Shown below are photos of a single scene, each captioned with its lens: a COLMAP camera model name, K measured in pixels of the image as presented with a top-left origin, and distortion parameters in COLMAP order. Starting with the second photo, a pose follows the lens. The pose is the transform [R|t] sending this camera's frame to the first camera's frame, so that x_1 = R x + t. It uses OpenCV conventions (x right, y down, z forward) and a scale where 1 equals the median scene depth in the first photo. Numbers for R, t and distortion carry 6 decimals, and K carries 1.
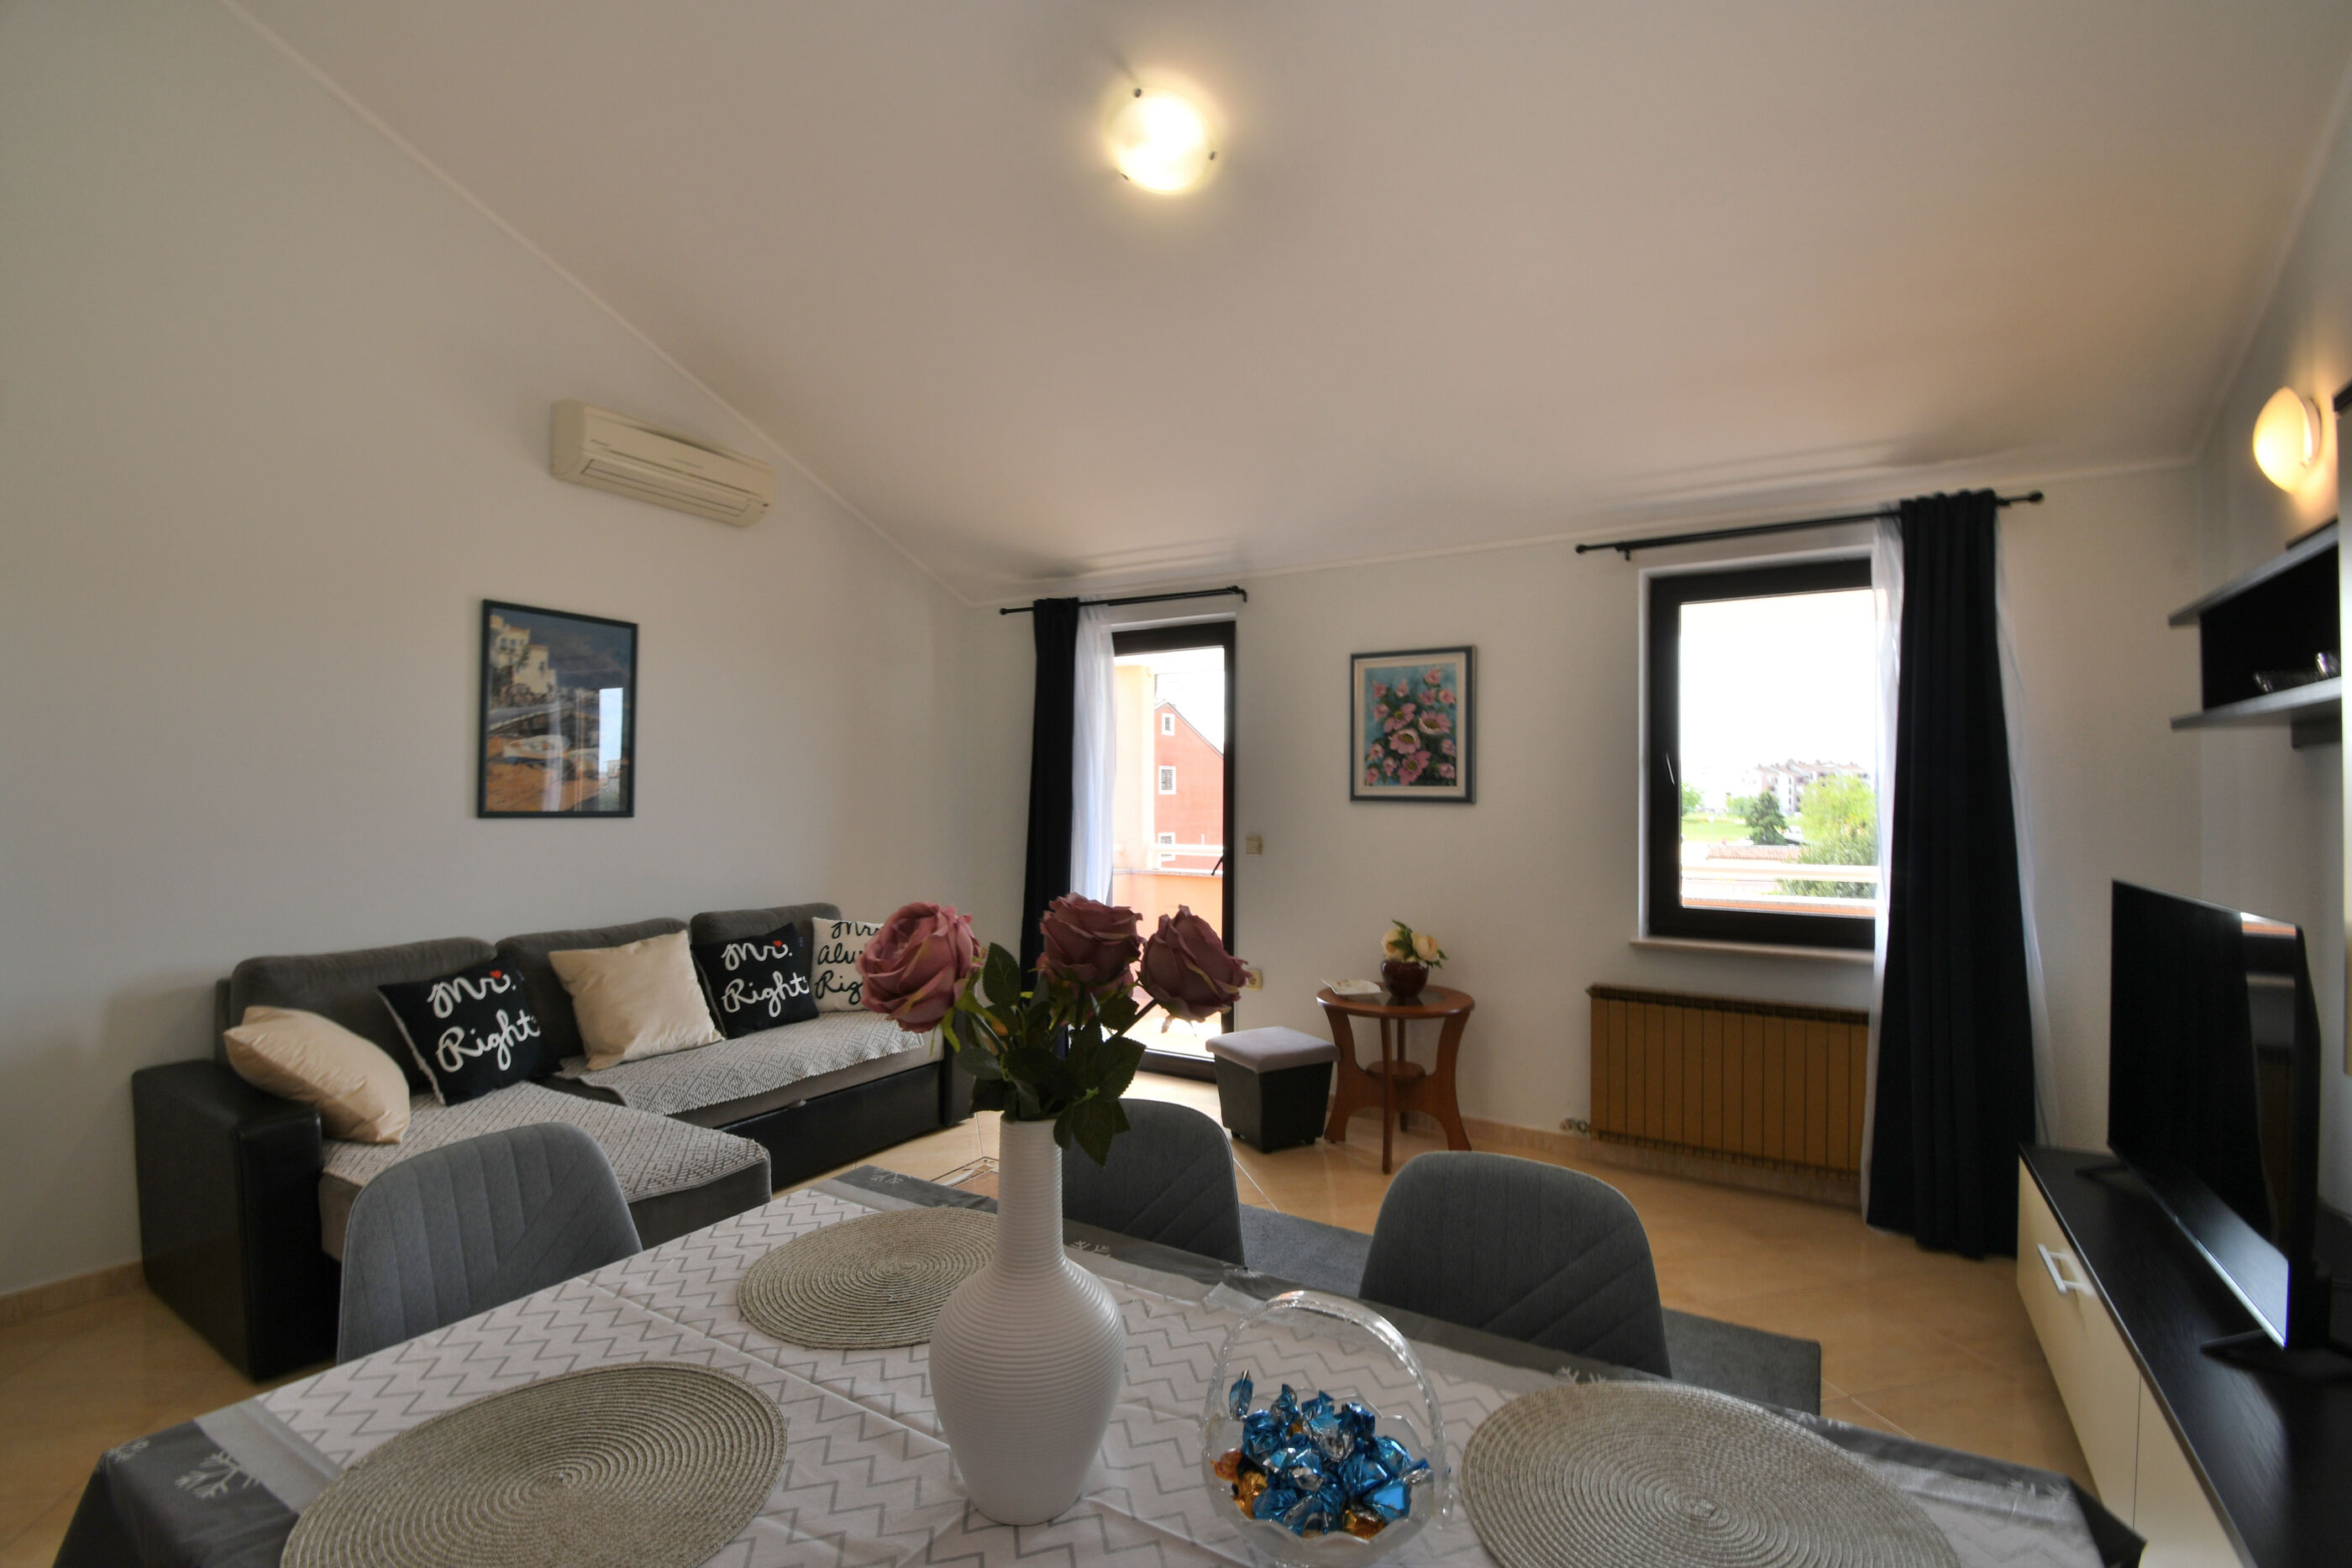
lens RADIAL K [[1033.0, 0, 1176.3], [0, 1033.0, 791.6], [0, 0, 1]] dist [0.022140, -0.025964]
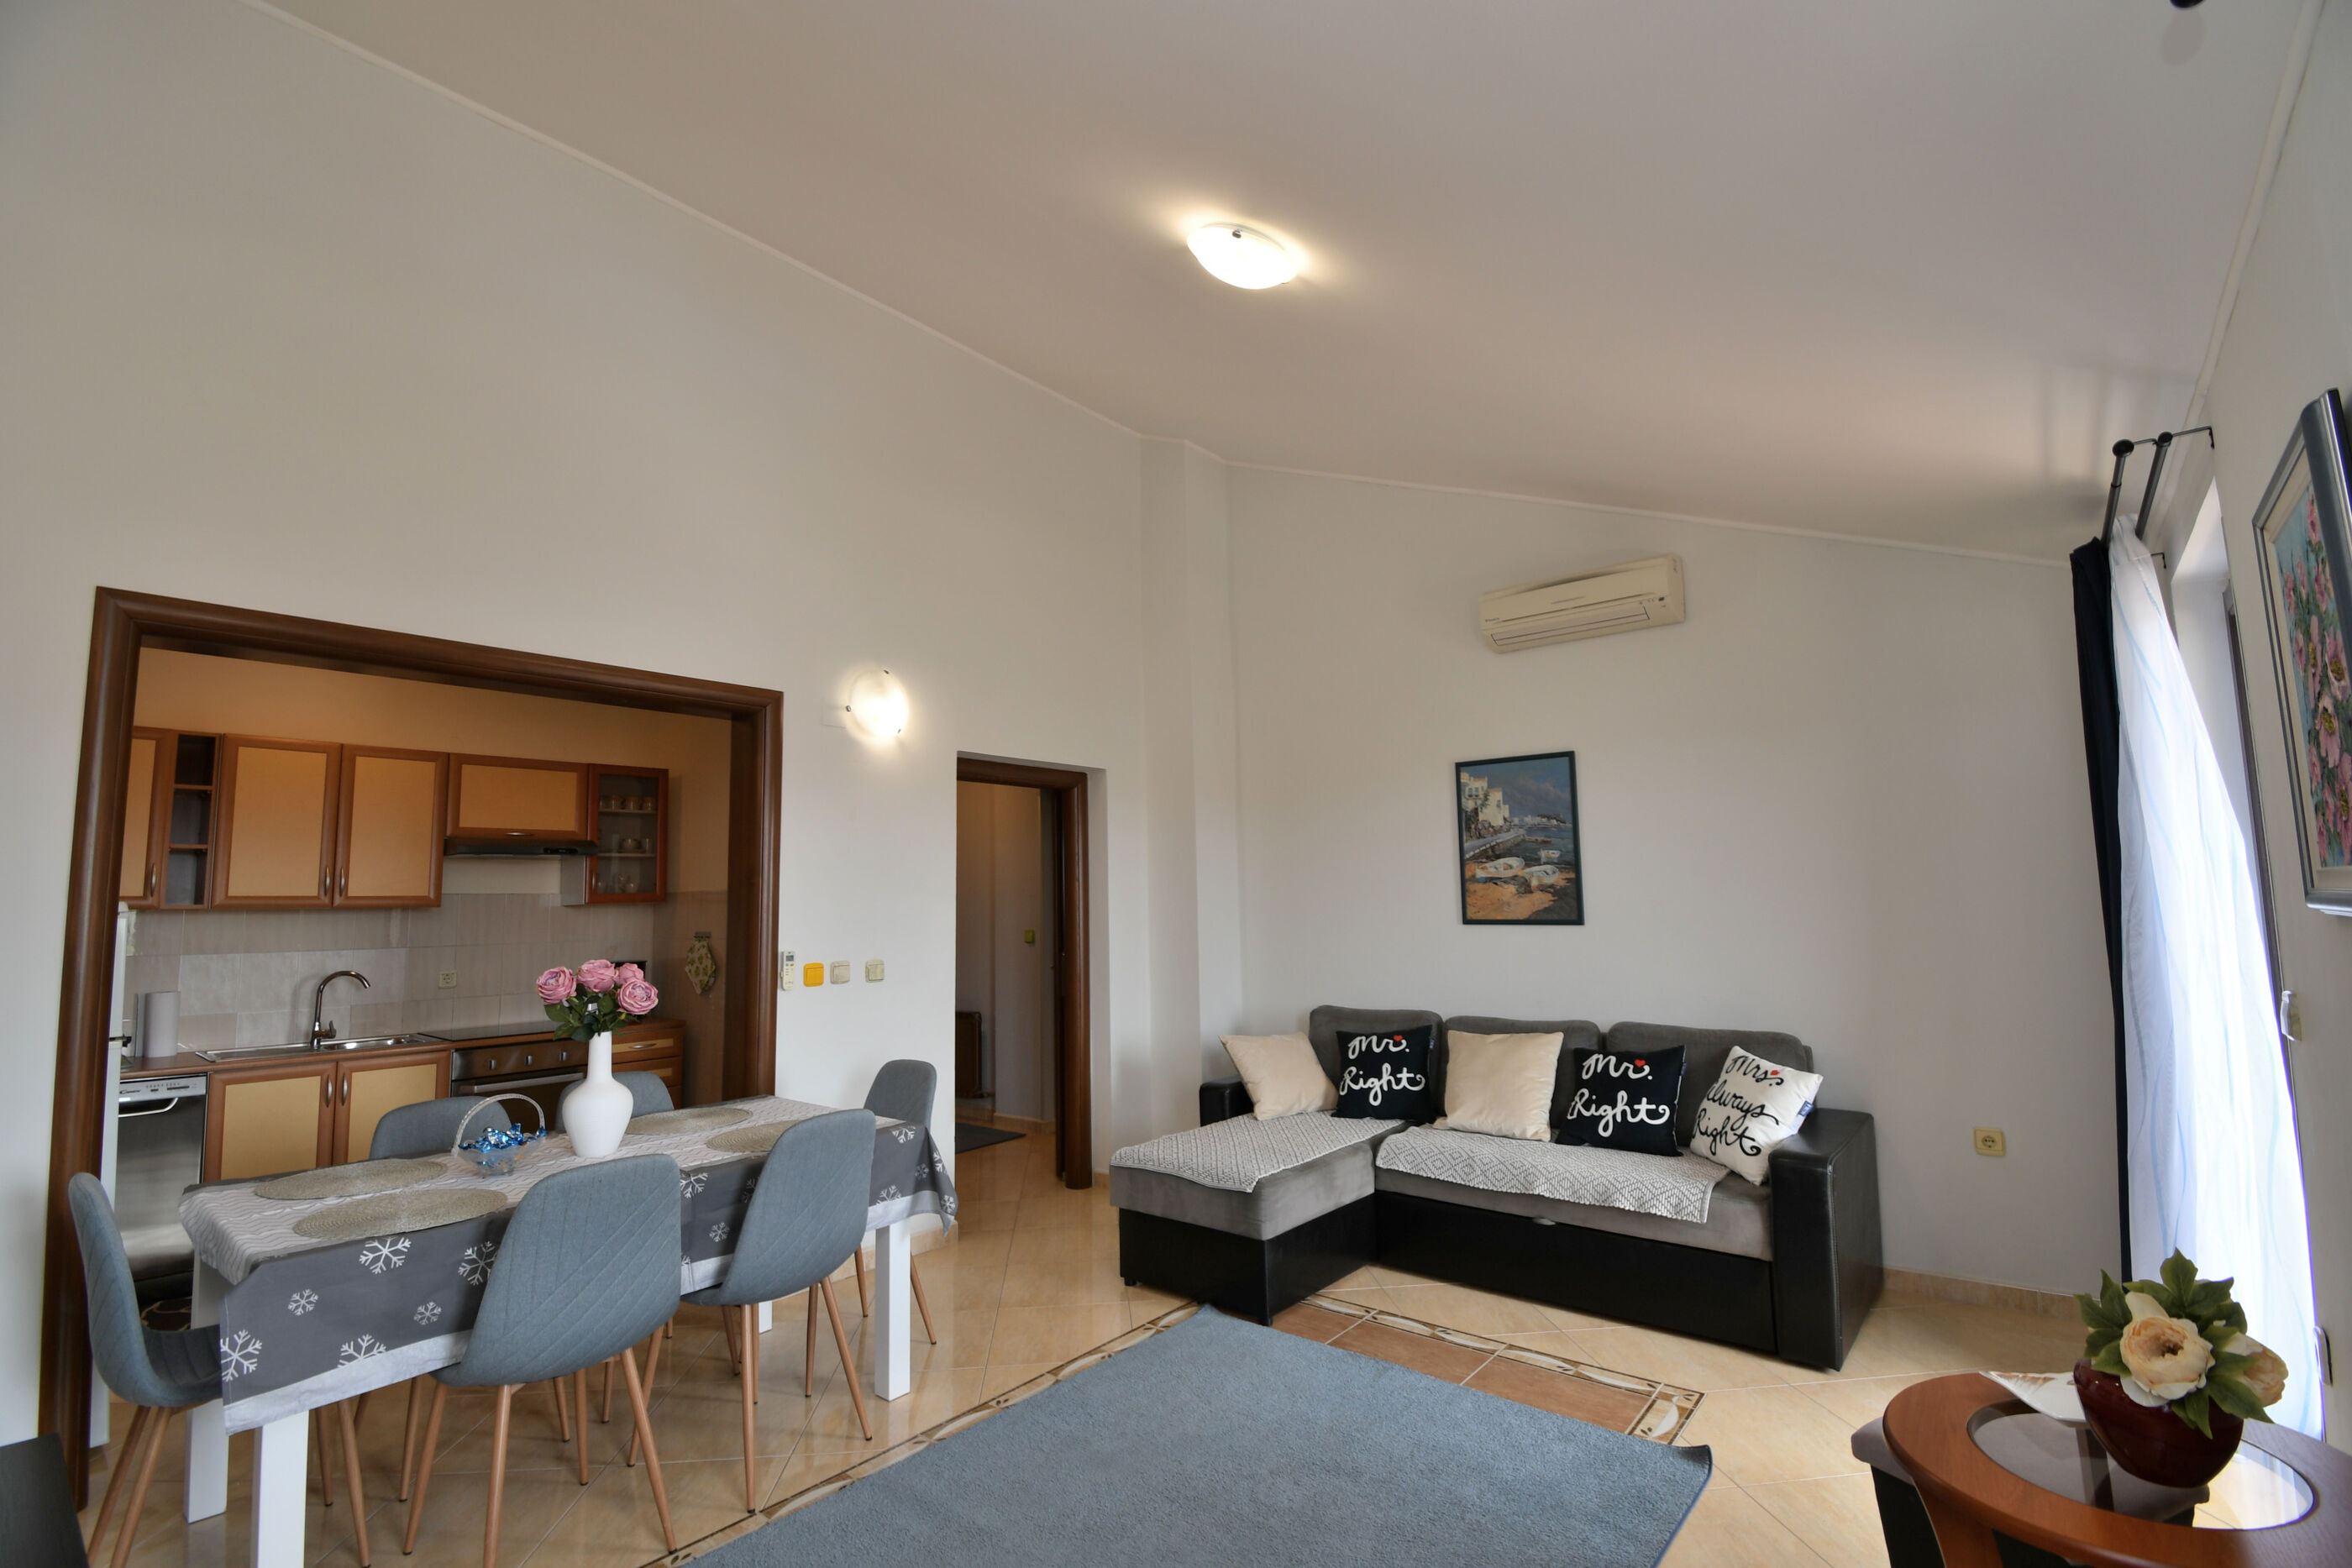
lens RADIAL K [[1033.0, 0, 1176.3], [0, 1033.0, 791.6], [0, 0, 1]] dist [0.022140, -0.025964]
pose [[-0.146889, -0.110857, -0.982921, 0.607981], [0.025495, 0.992946, -0.115797, 0.000227], [0.988824, -0.042069, -0.143027, 0.702388]]
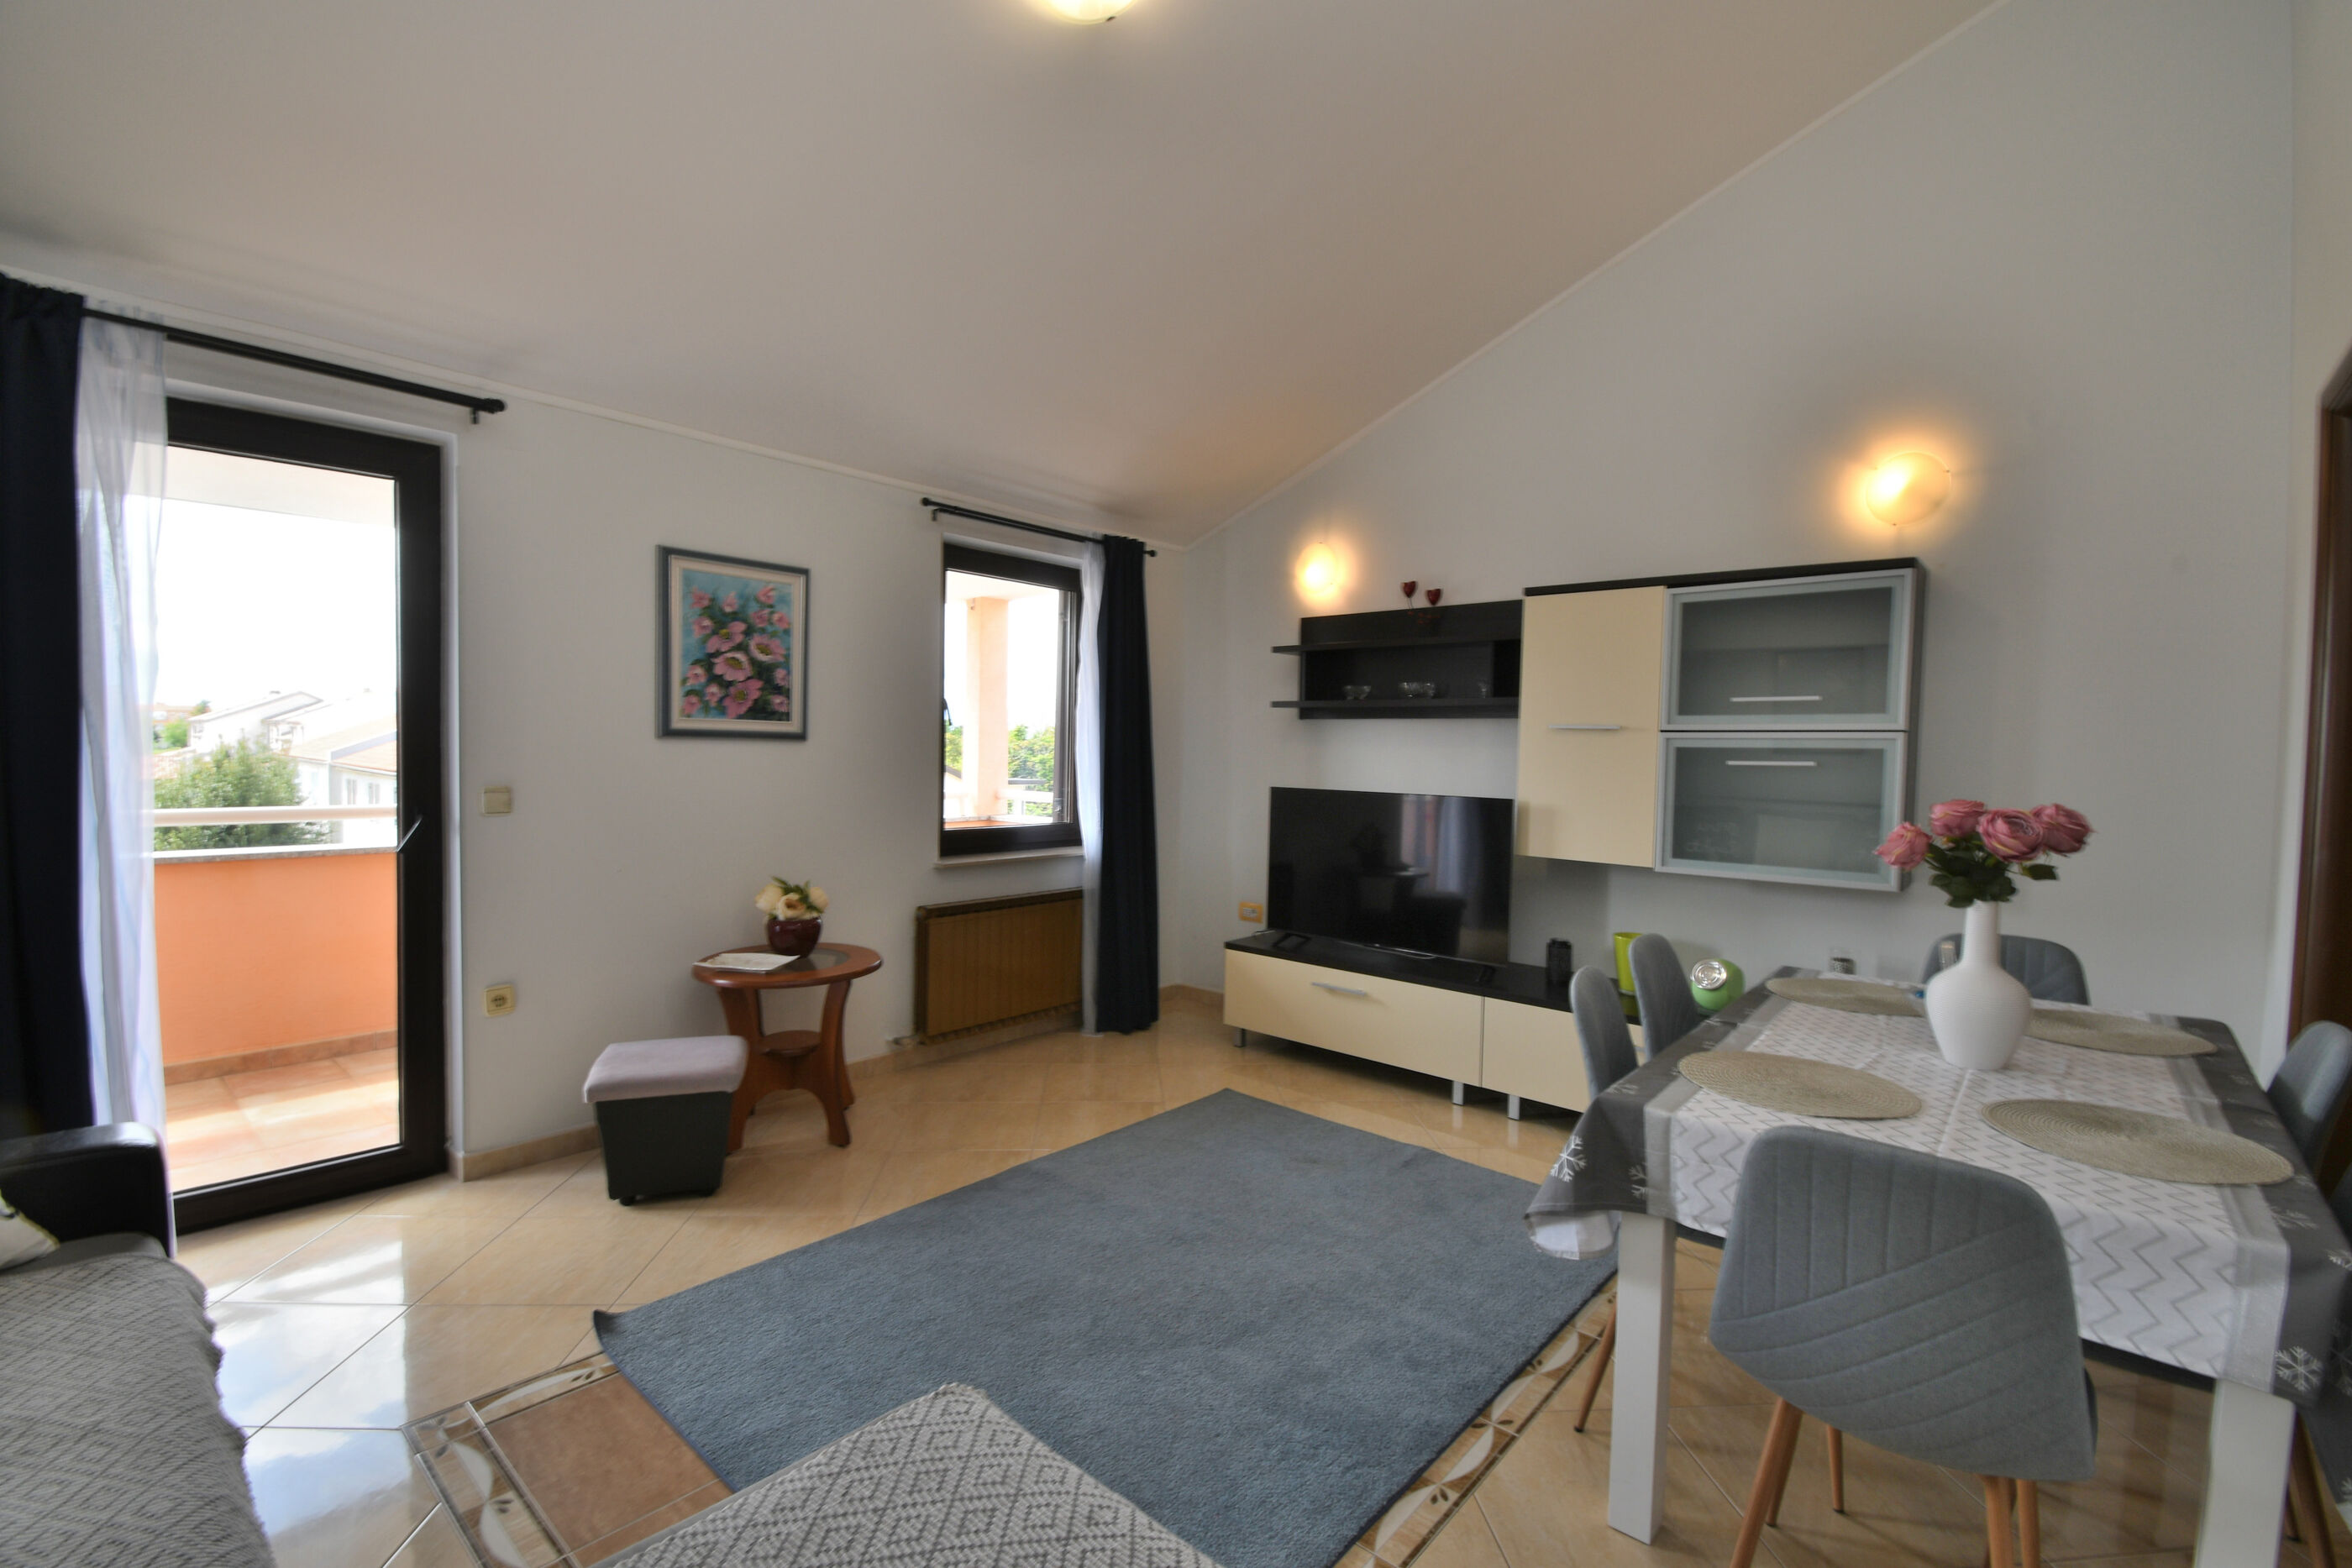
lens RADIAL K [[1033.0, 0, 1176.3], [0, 1033.0, 791.6], [0, 0, 1]] dist [0.022140, -0.025964]
pose [[0.174225, -0.045699, 0.983645, -0.570861], [-0.023615, 0.998441, 0.050570, 0.002538], [-0.984423, -0.032039, 0.172874, 0.508426]]
